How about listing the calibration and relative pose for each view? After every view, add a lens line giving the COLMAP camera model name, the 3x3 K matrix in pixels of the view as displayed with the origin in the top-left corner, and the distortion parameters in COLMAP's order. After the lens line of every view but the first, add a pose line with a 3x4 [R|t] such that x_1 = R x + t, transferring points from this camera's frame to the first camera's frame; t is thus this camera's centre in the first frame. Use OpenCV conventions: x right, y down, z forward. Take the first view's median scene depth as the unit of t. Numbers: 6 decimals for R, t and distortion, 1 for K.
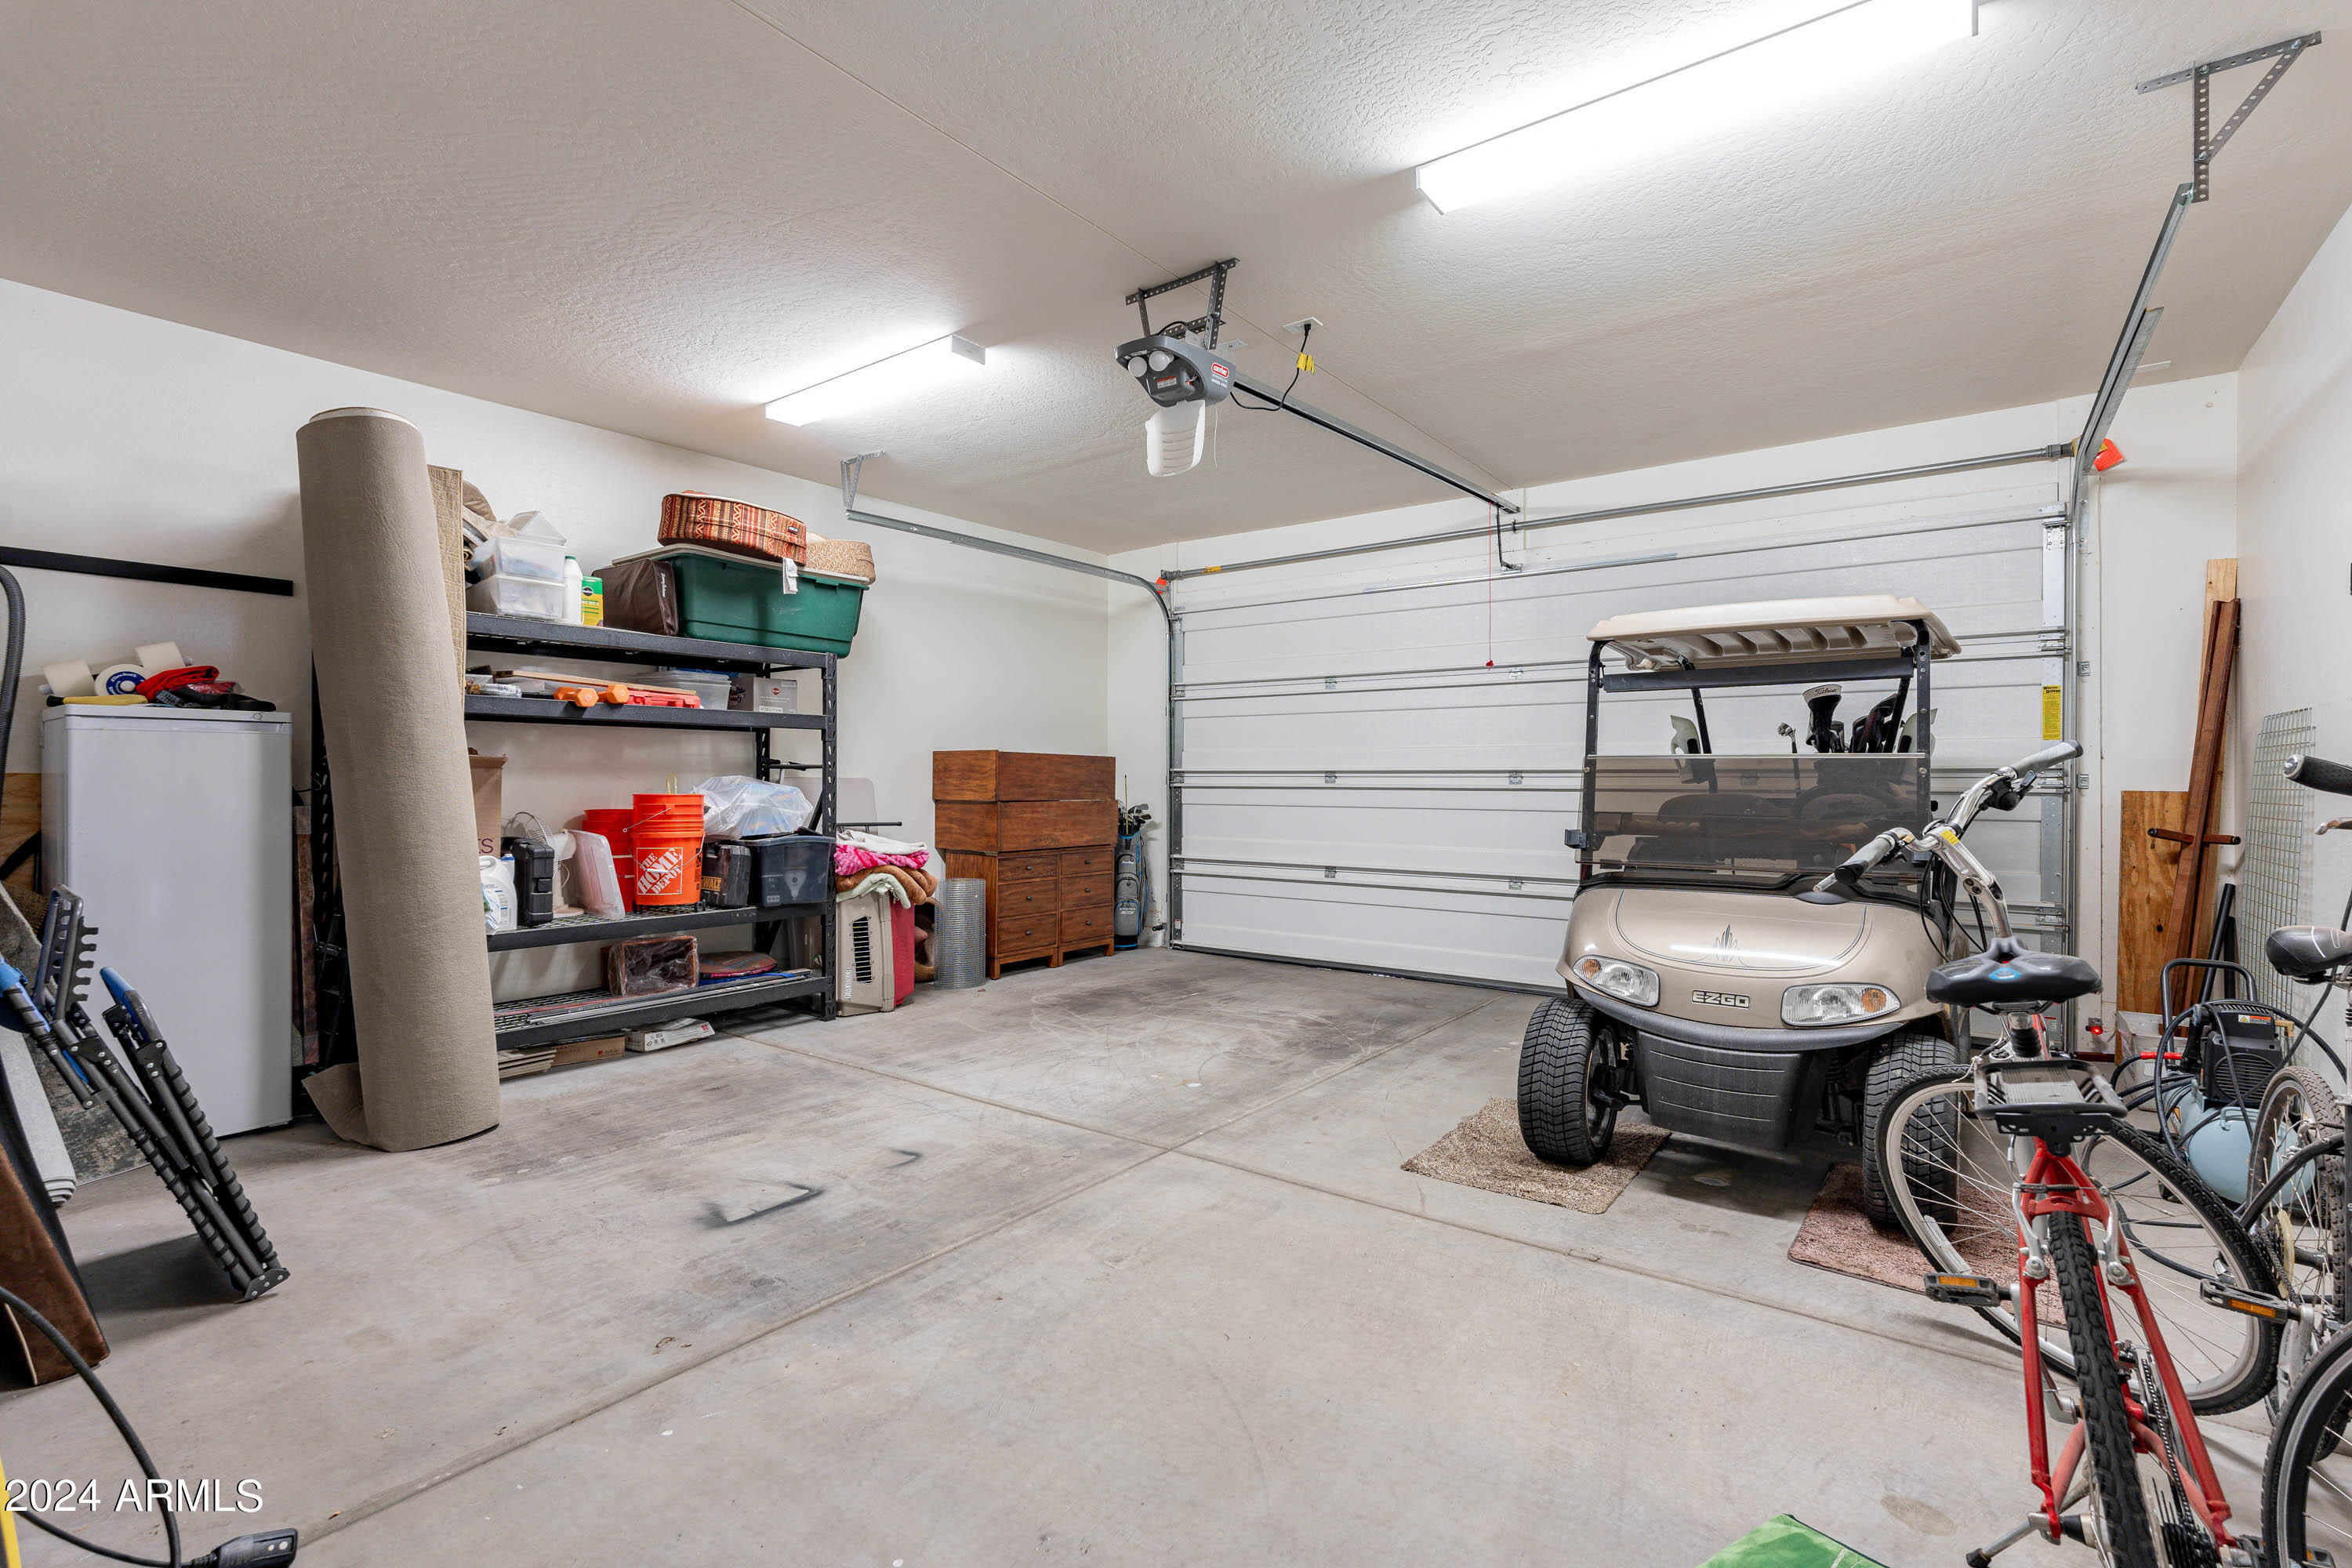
lens RADIAL K [[1043.3, 0, 1165.7], [0, 1043.3, 789.2], [0, 0, 1]] dist [-0.003707, -0.000377]
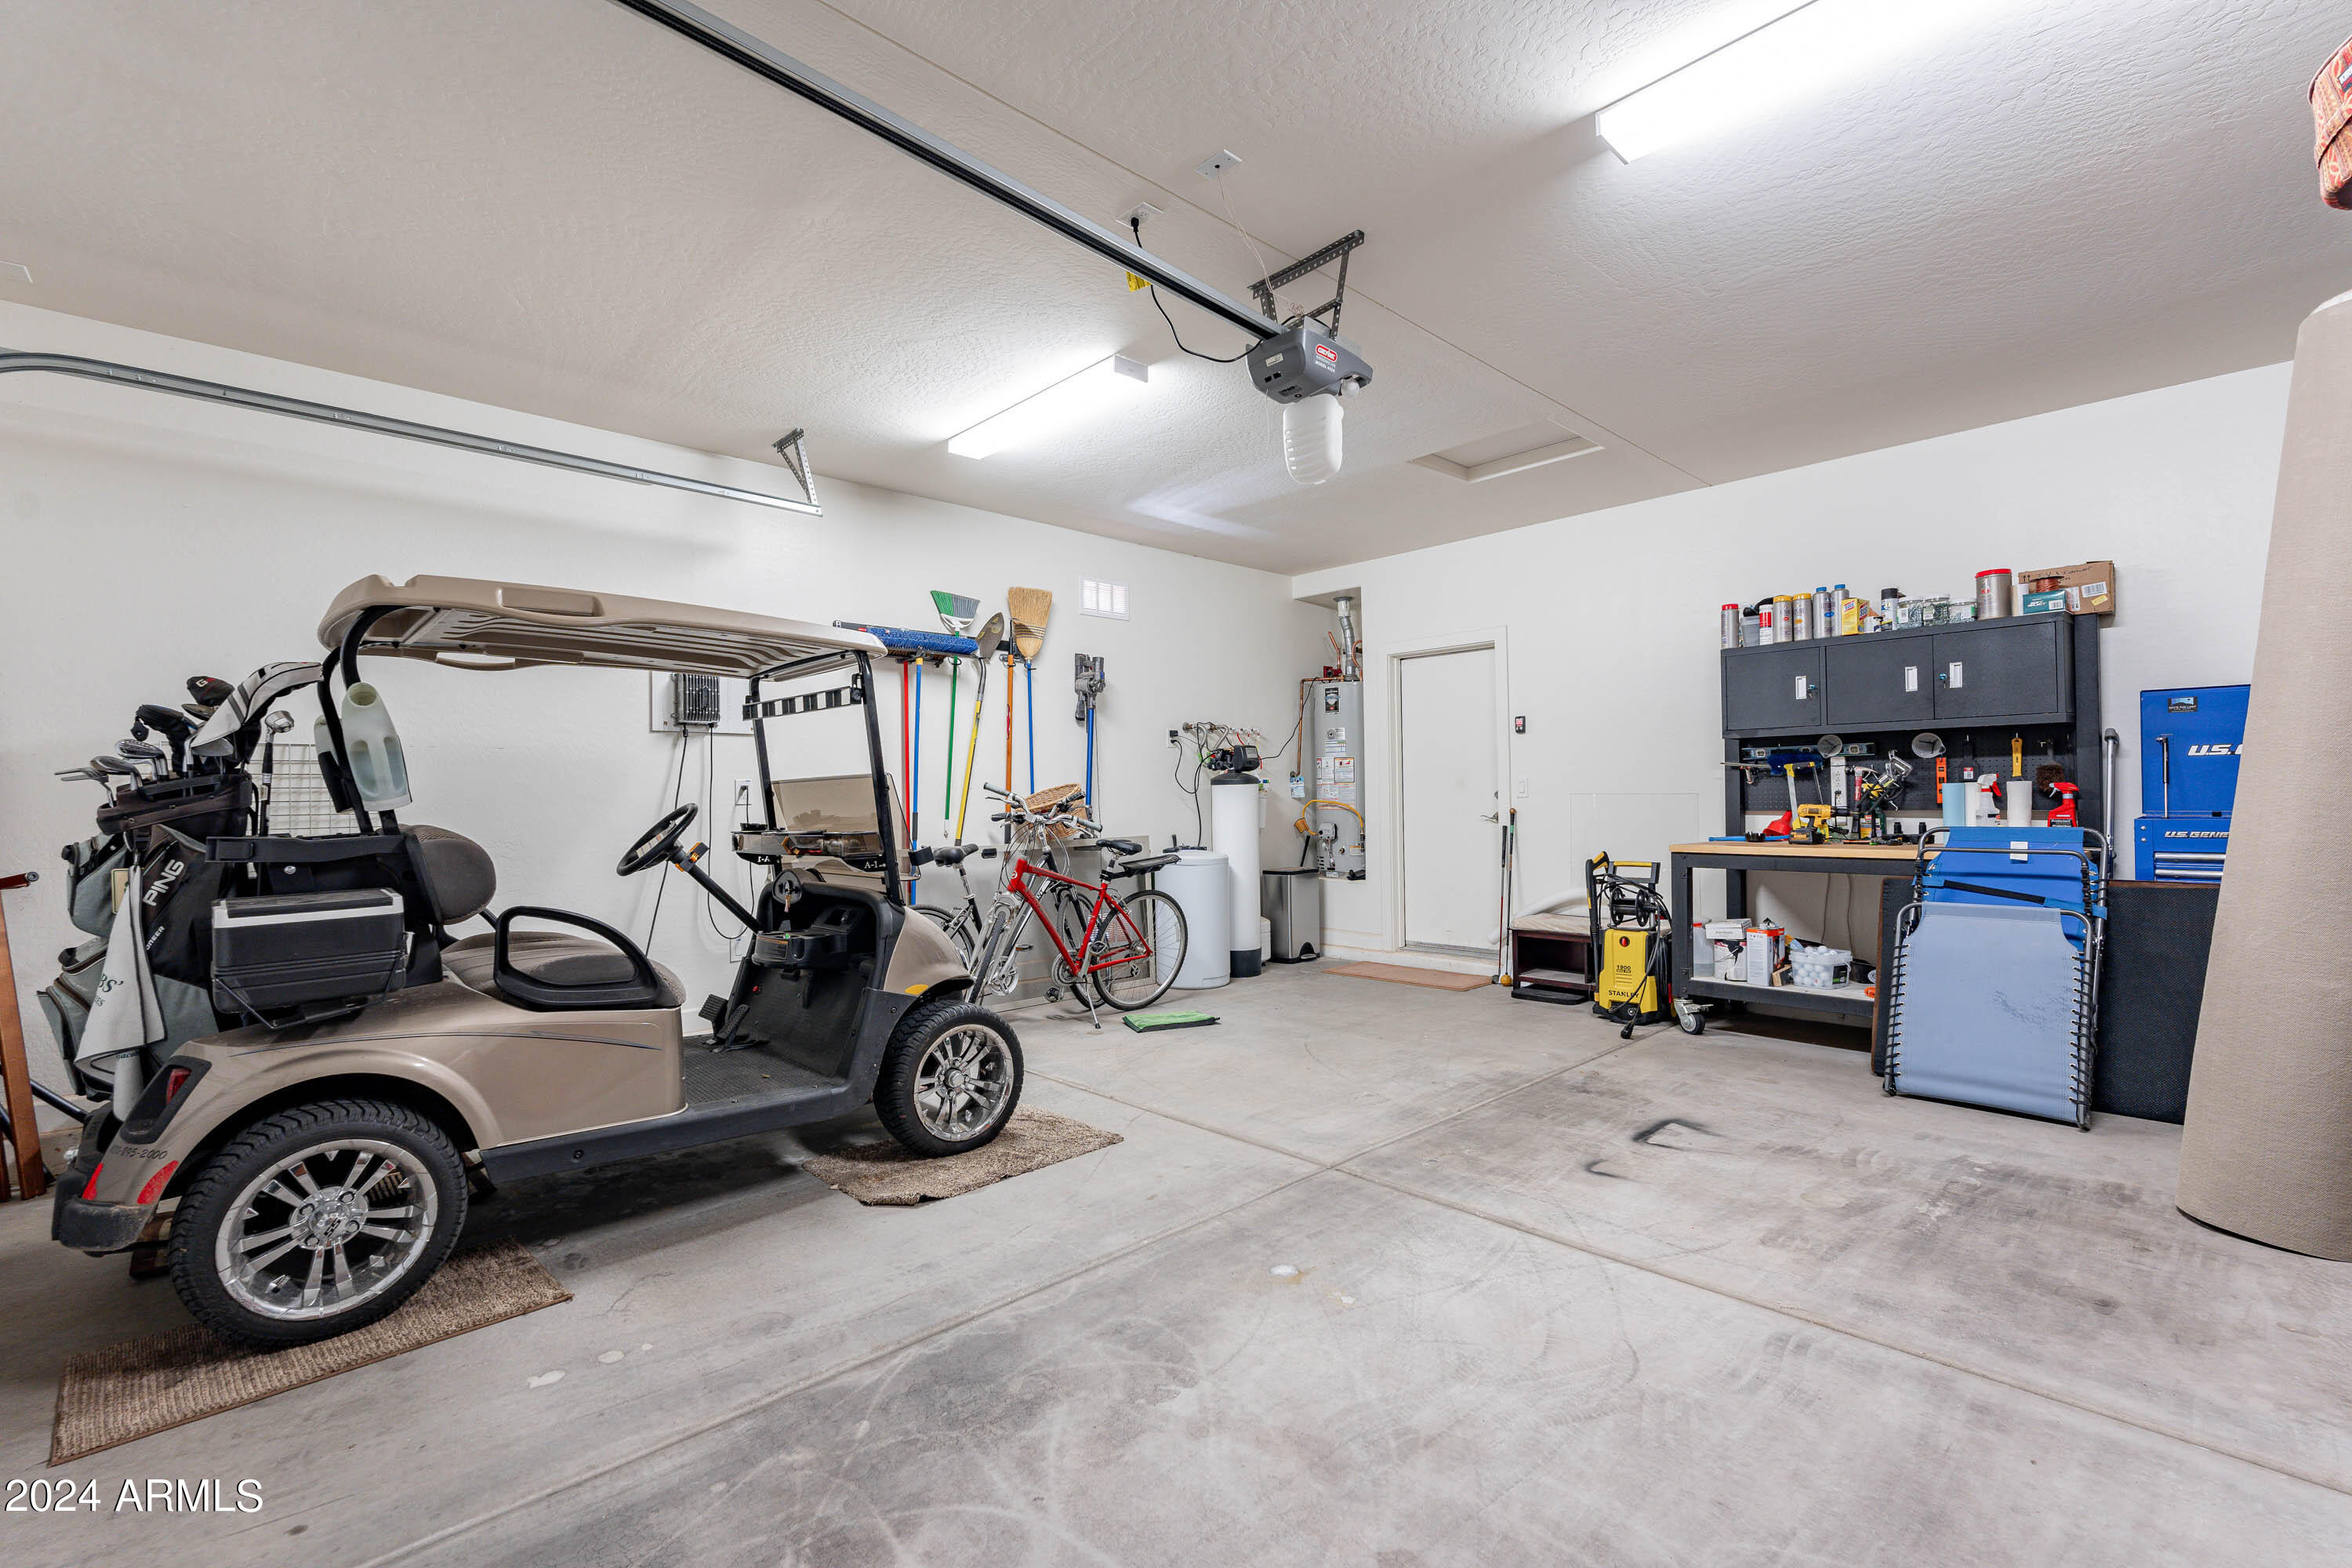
lens RADIAL K [[1022.8, 0, 1169.6], [0, 1022.8, 789.5], [0, 0, 1]] dist [0.000118, 0.000917]
pose [[-0.984105, 0.016018, 0.176864, -0.023369], [0.016367, 0.999866, 0.000514, -0.014309], [-0.176832, 0.003400, -0.984235, 1.954958]]
